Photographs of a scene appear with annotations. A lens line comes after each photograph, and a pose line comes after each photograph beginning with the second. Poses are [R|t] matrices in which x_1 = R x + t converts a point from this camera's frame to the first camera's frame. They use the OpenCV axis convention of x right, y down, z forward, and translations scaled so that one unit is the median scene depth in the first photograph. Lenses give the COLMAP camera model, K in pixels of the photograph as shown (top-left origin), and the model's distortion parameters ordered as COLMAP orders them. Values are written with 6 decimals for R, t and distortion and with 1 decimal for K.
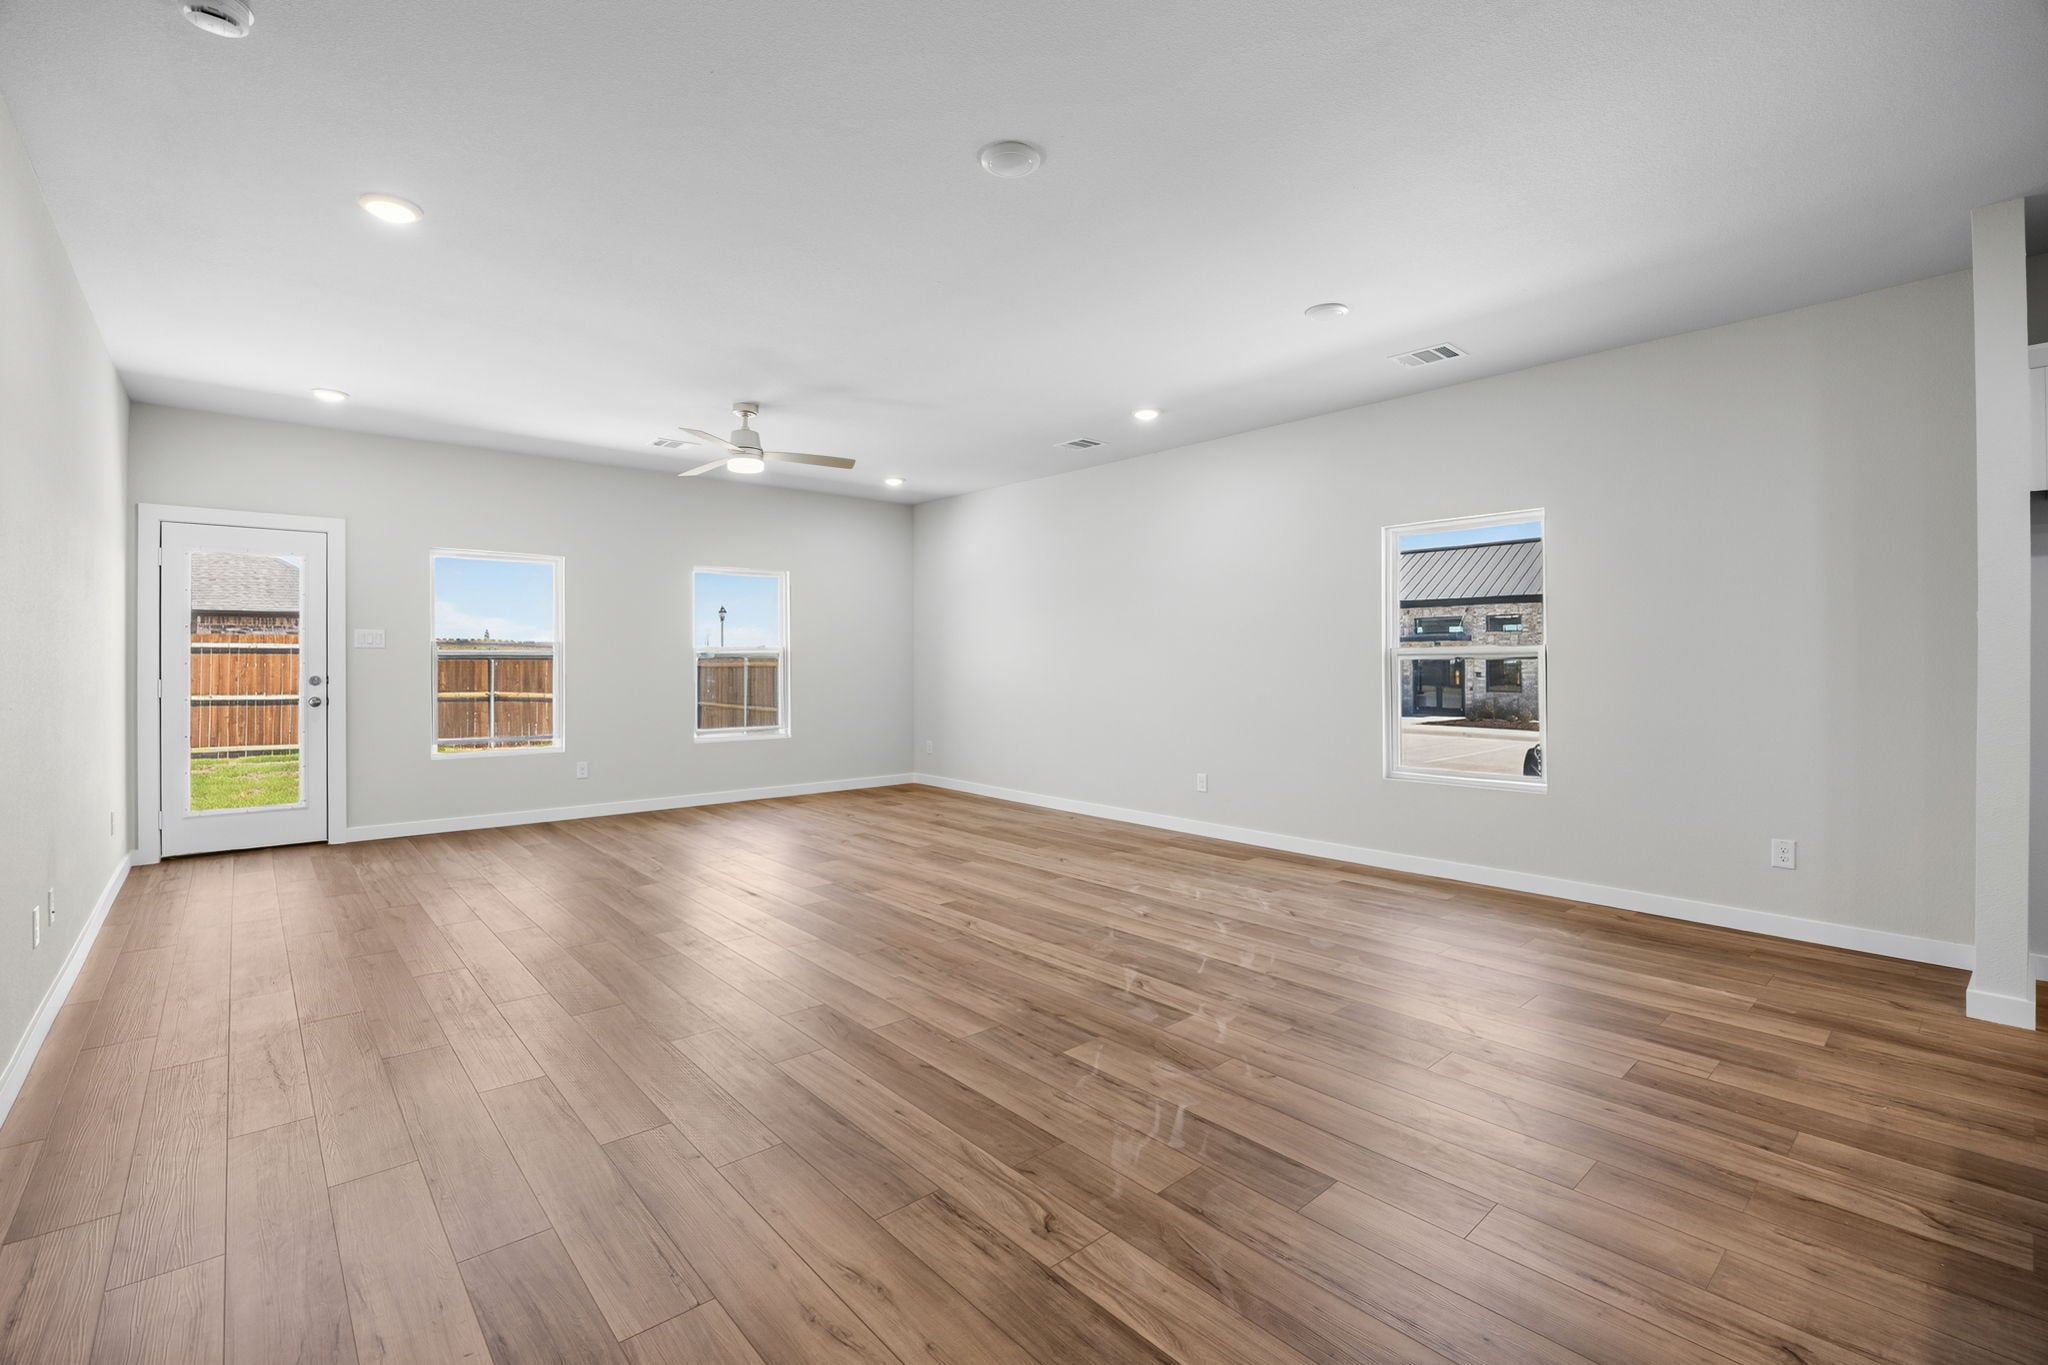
lens RADIAL K [[899.1, 0, 1011.2], [0, 899.1, 665.4], [0, 0, 1]] dist [-0.014156, 0.000676]
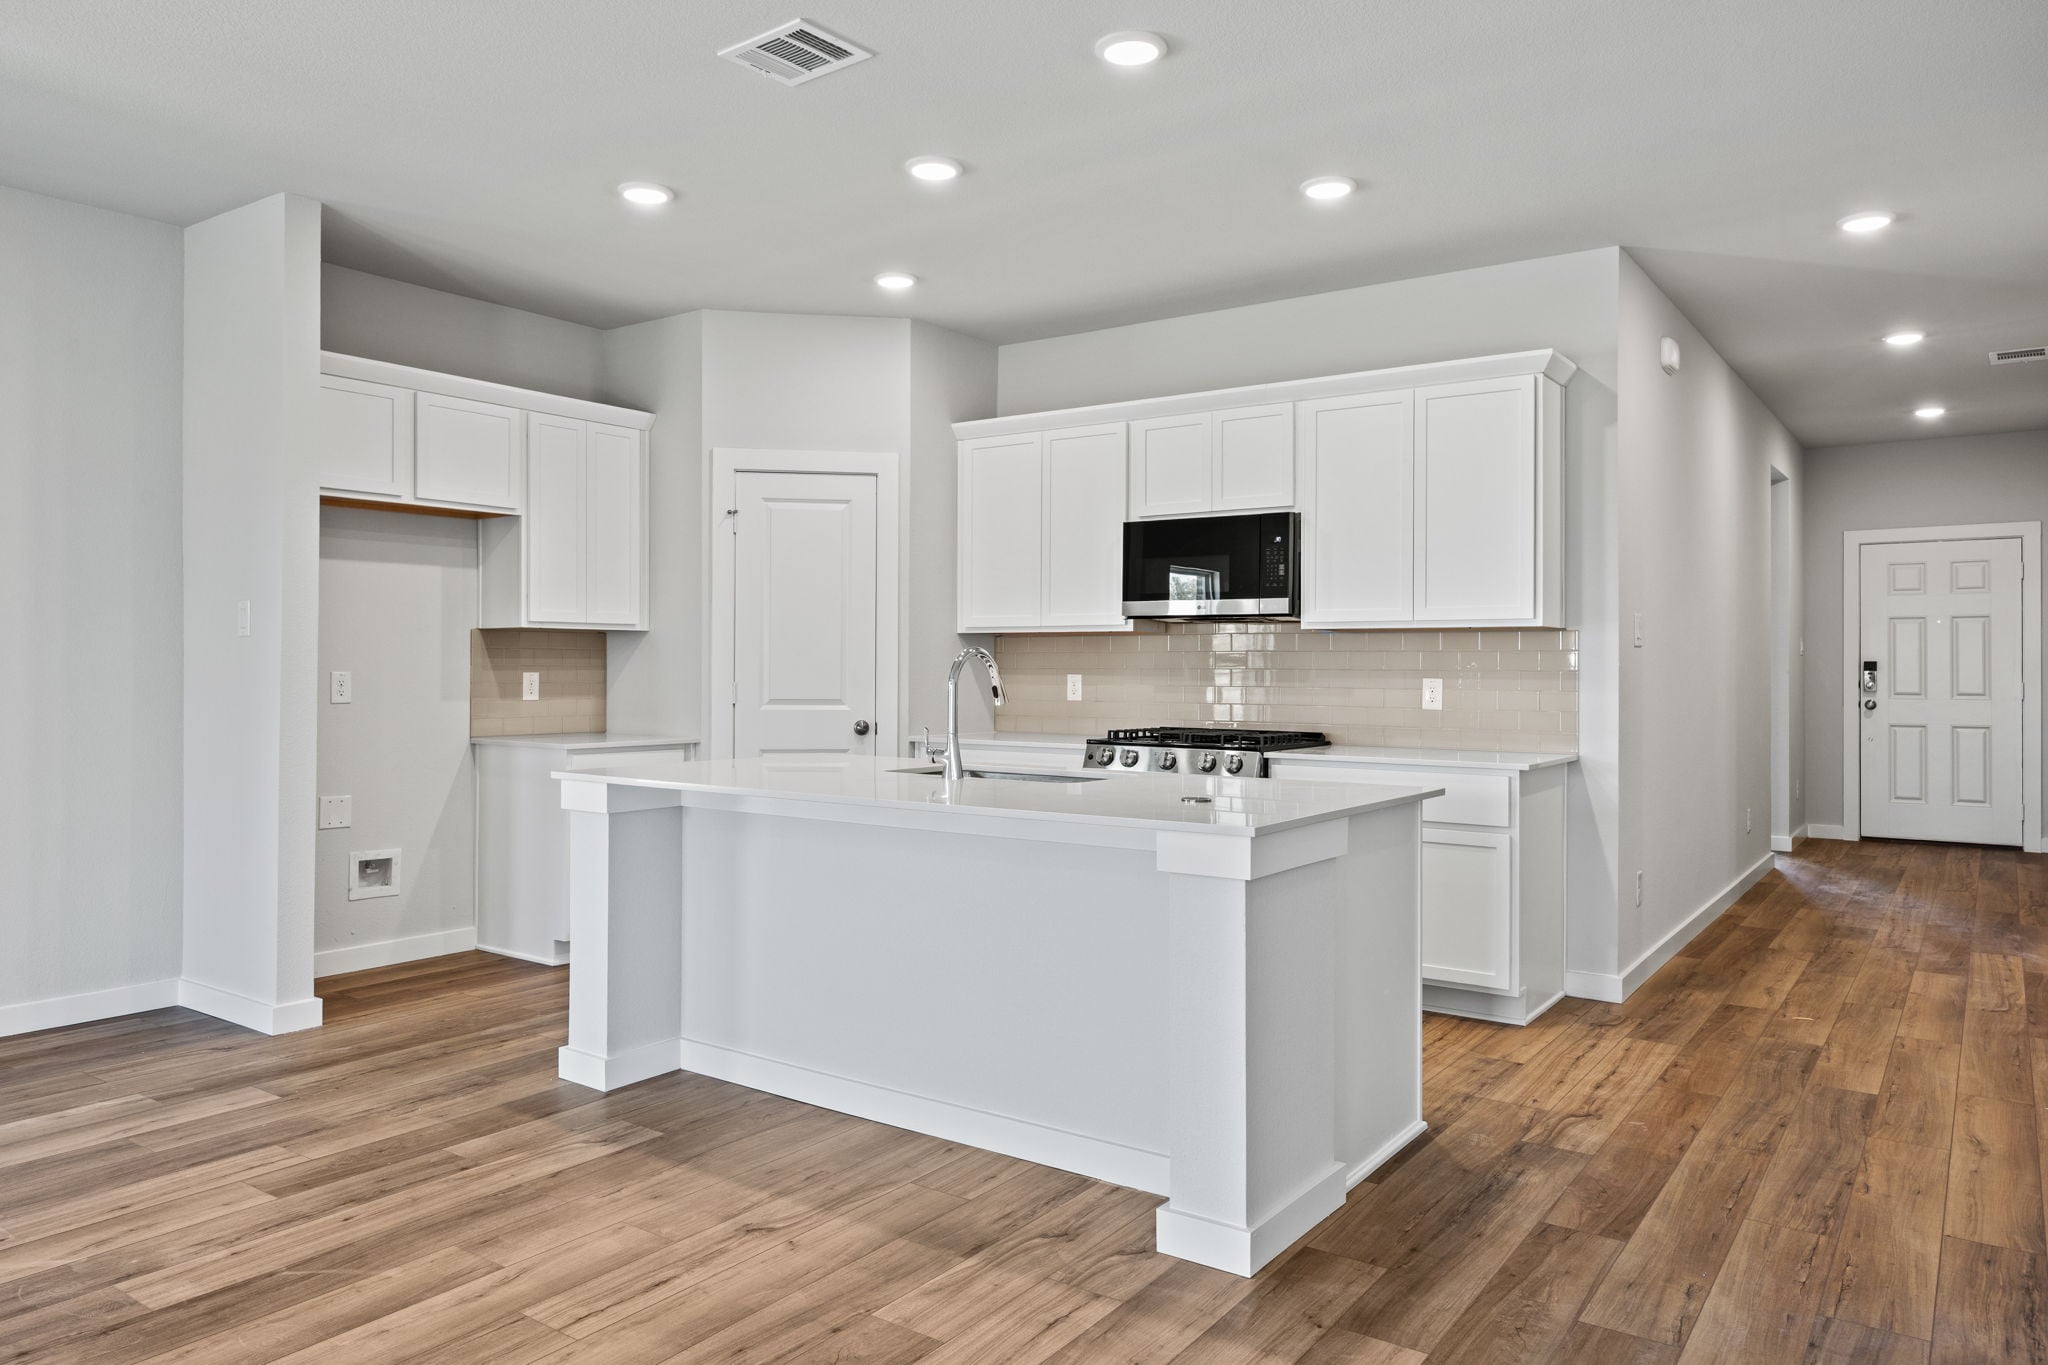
lens RADIAL K [[1366.4, 0, 1020.2], [0, 1366.4, 662.3], [0, 0, 1]] dist [-0.000388, -0.002924]
pose [[-0.233493, 0.003638, 0.972352, -0.306753], [-0.000449, 0.999992, -0.003849, 0.000567], [-0.972358, -0.001335, -0.233489, 0.319884]]
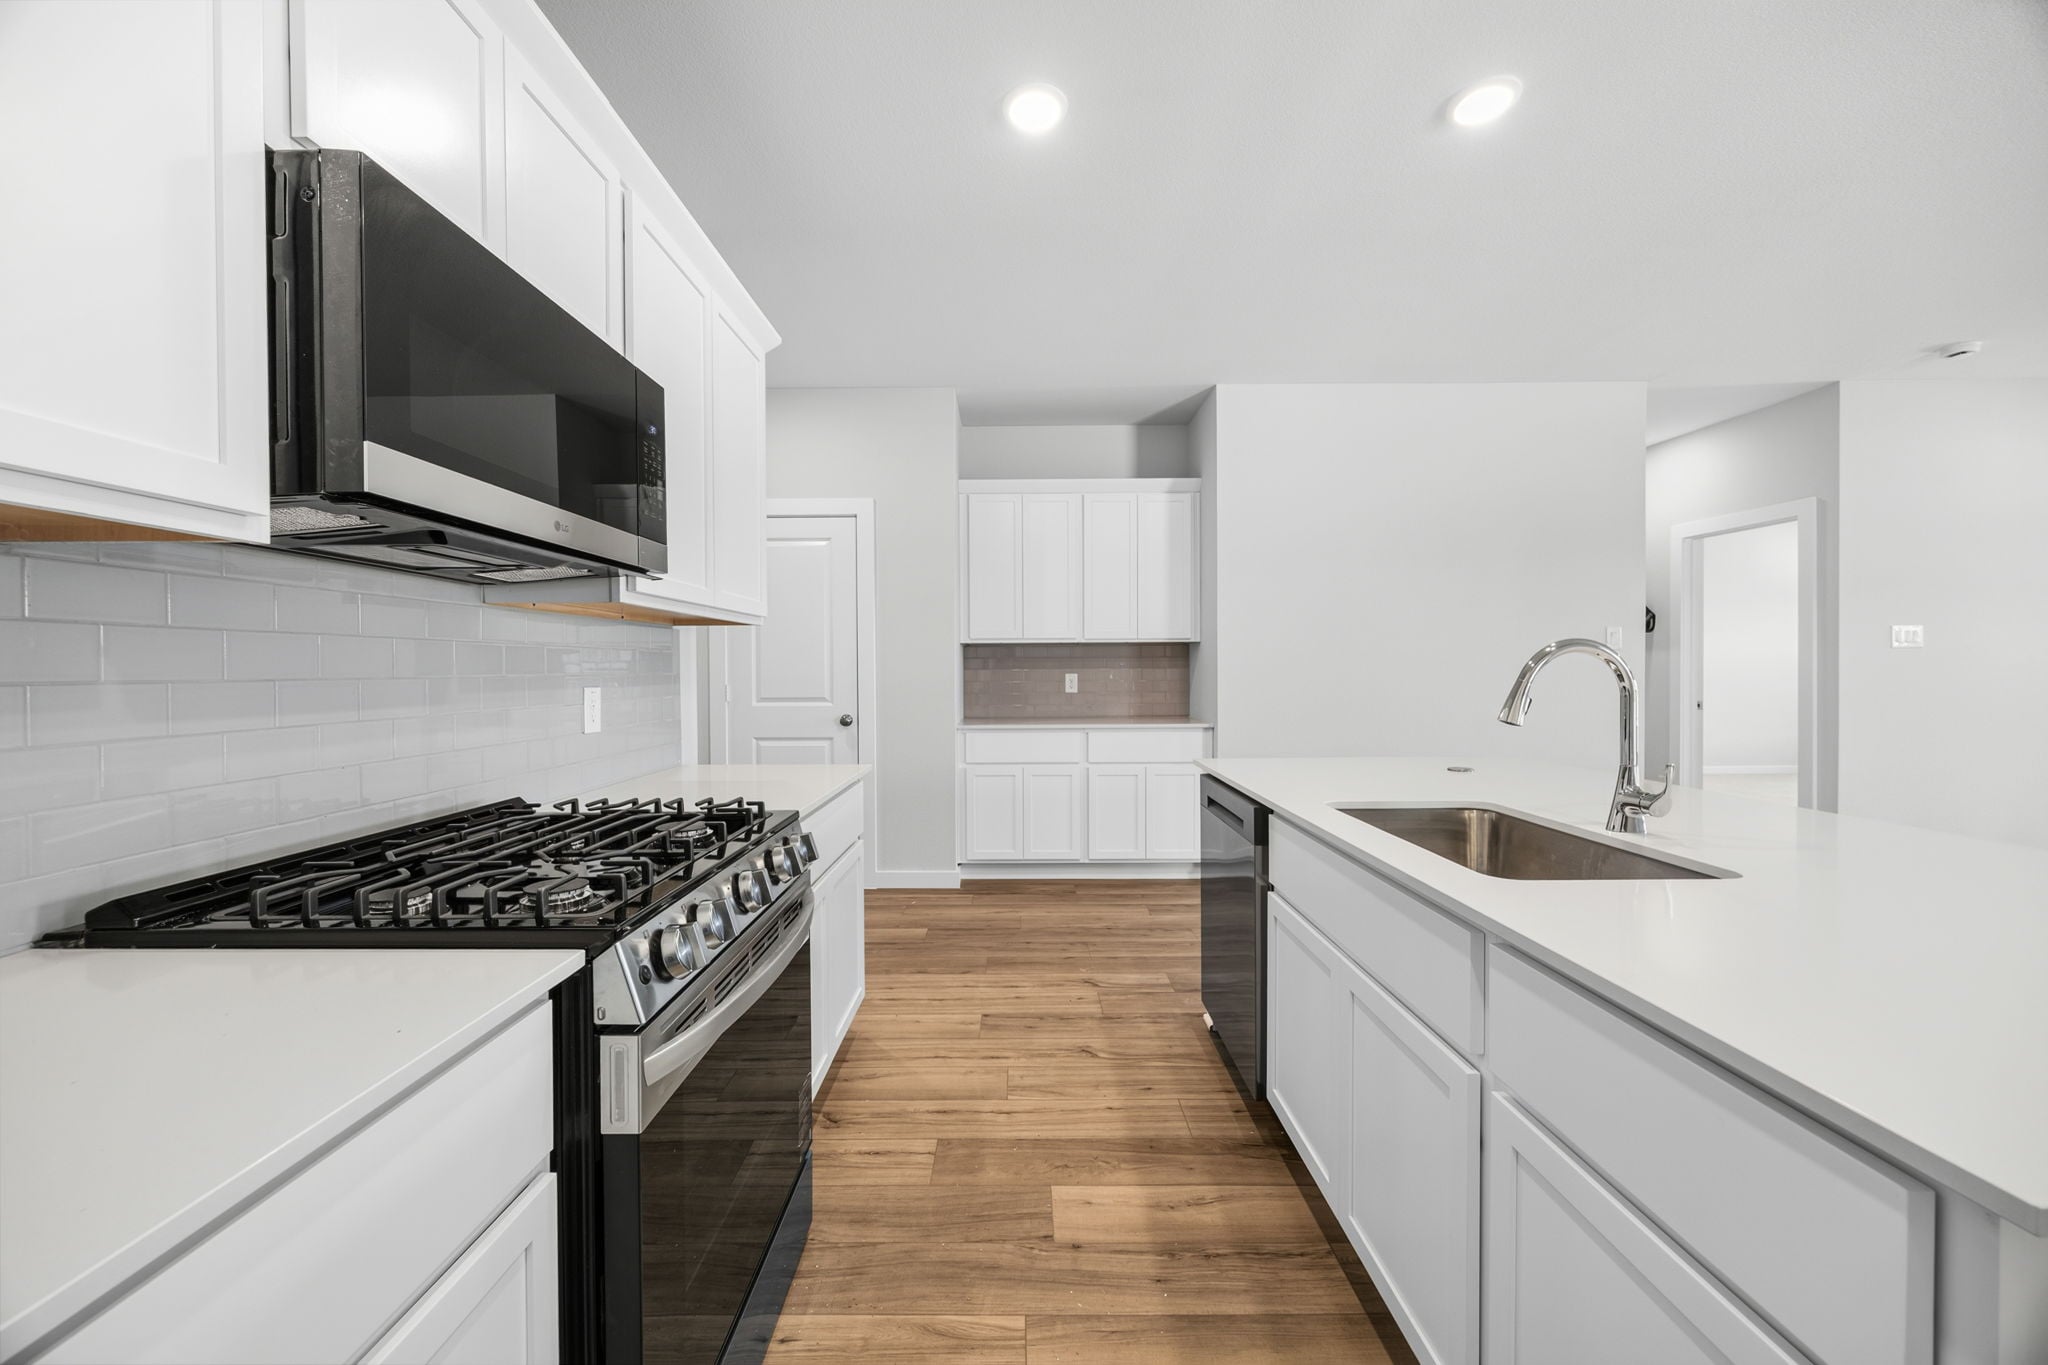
lens RADIAL K [[782.8, 0, 1009.6], [0, 782.8, 670.7], [0, 0, 1]] dist [-0.003342, 0.000404]
pose [[-0.668635, 0.009577, -0.743529, 0.775340], [0.004689, 0.999951, 0.008664, -0.002405], [0.743576, 0.002306, -0.668648, 0.210487]]
